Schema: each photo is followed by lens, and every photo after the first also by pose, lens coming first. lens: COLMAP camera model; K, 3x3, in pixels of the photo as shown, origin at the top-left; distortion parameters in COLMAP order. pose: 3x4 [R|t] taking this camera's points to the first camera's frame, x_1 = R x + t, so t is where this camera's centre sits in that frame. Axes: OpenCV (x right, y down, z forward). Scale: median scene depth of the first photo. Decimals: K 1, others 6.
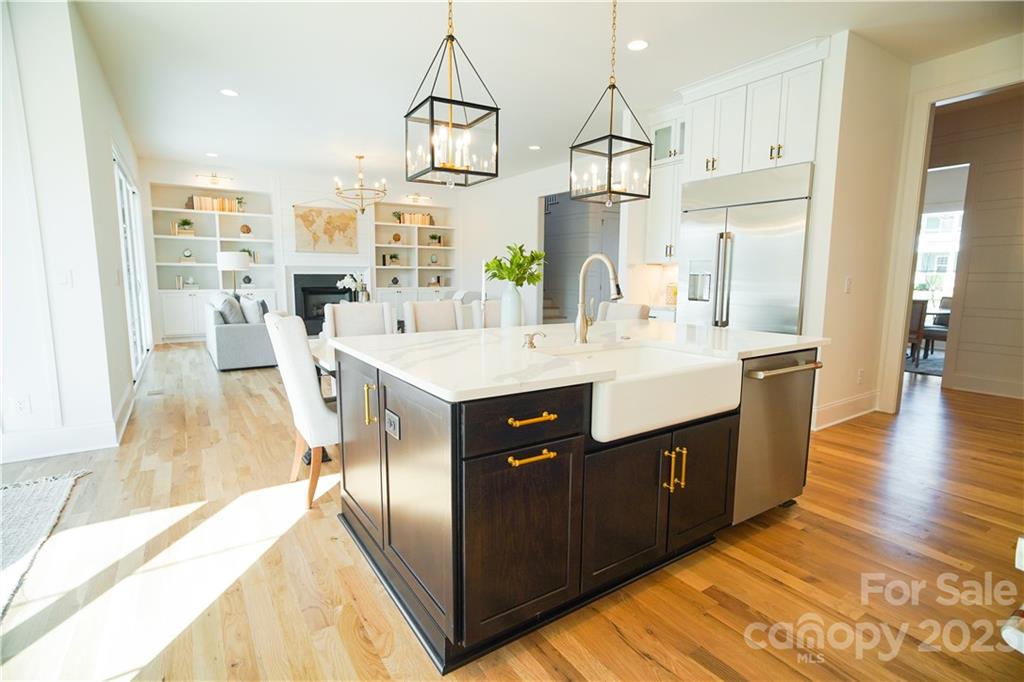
lens RADIAL K [[494.5, 0, 513.1], [0, 494.5, 340.5], [0, 0, 1]] dist [-0.001543, -0.000066]
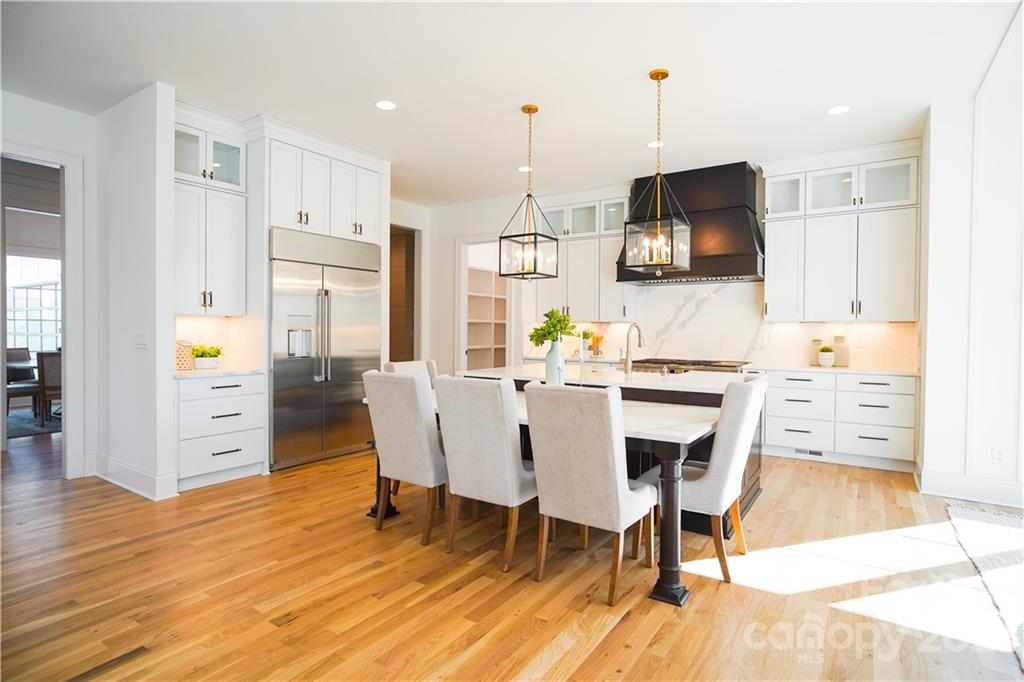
lens RADIAL K [[529.5, 0, 514.0], [0, 529.5, 339.4], [0, 0, 1]] dist [-0.005608, -0.000359]
pose [[-0.382571, -0.025984, 0.923561, -1.243712], [0.110158, 0.991191, 0.073518, -0.254826], [-0.917336, 0.129864, -0.376339, 1.786465]]
